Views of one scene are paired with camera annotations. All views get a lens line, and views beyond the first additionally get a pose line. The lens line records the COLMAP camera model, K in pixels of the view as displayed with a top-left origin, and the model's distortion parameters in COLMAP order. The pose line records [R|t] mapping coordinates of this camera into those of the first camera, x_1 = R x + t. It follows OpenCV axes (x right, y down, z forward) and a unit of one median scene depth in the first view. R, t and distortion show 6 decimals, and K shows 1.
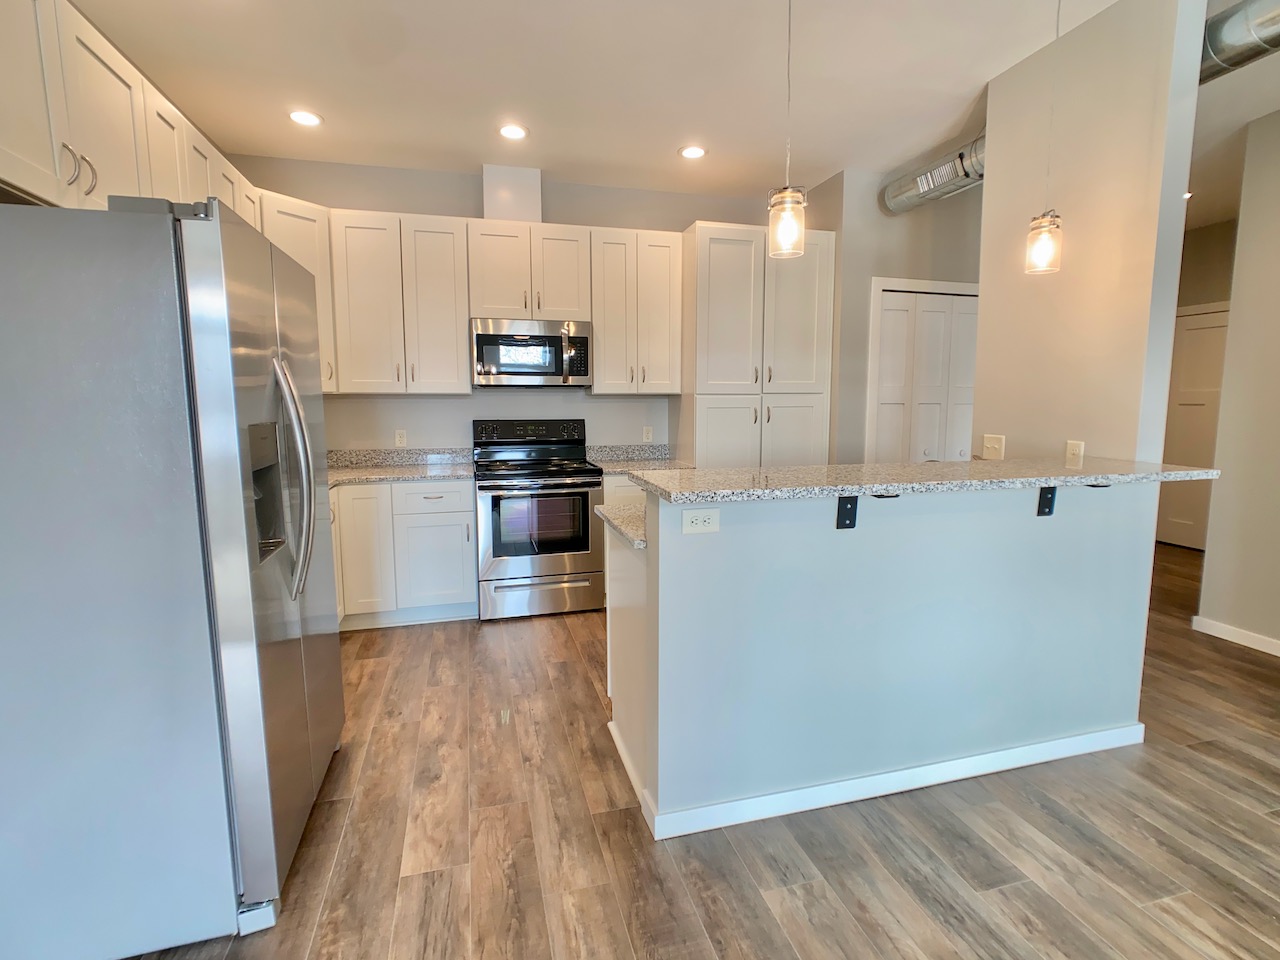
lens RADIAL K [[619.6, 0, 642.5], [0, 619.6, 469.8], [0, 0, 1]] dist [-0.018110, 0.000211]
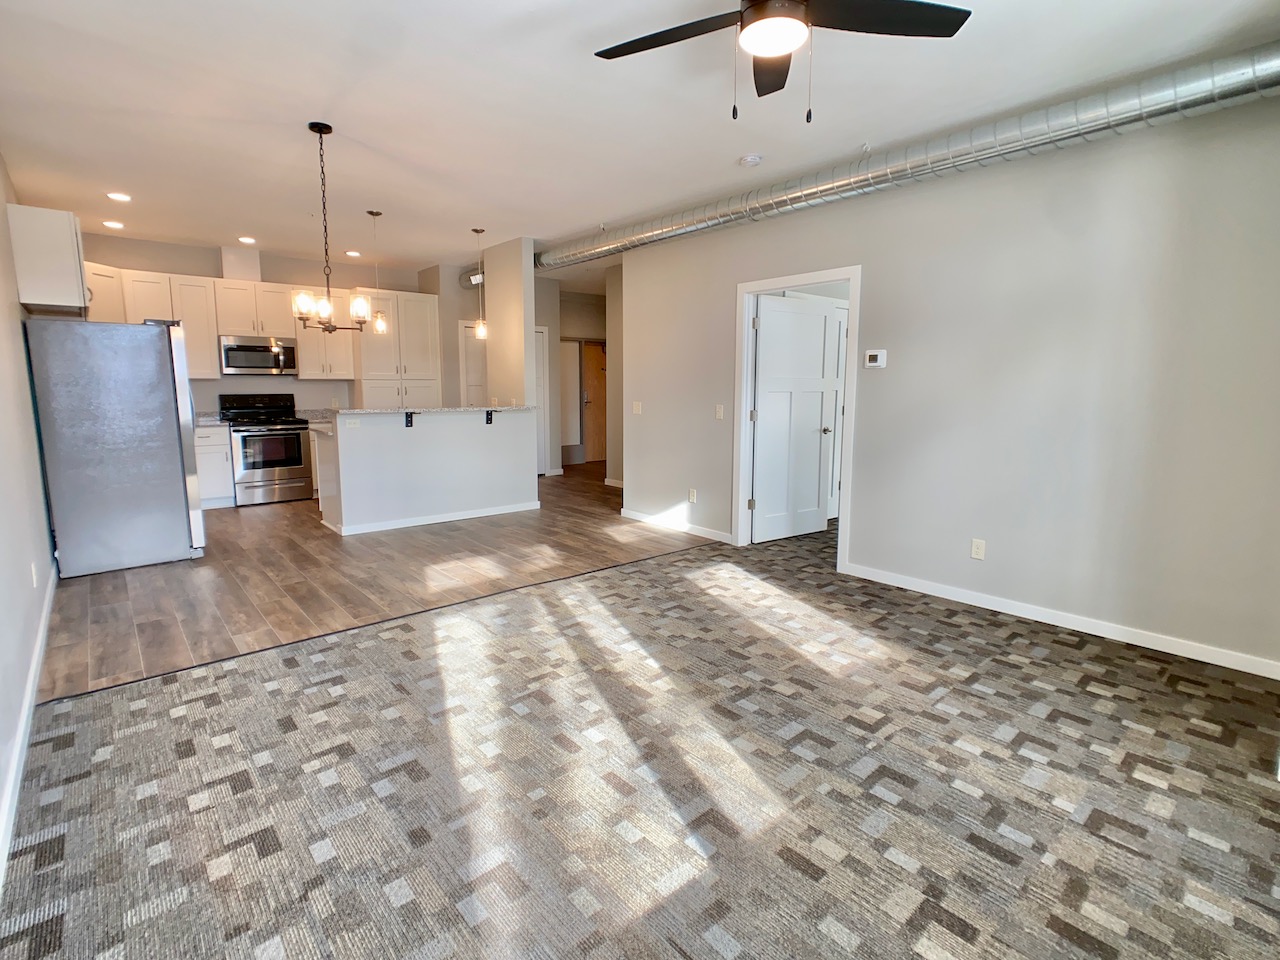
lens RADIAL K [[619.6, 0, 642.5], [0, 619.6, 469.8], [0, 0, 1]] dist [-0.018110, 0.000211]
pose [[0.892765, -0.055852, 0.447048, -0.005063], [0.043360, 0.998331, 0.038136, 0.120840], [-0.448432, -0.014663, 0.893697, -1.102074]]
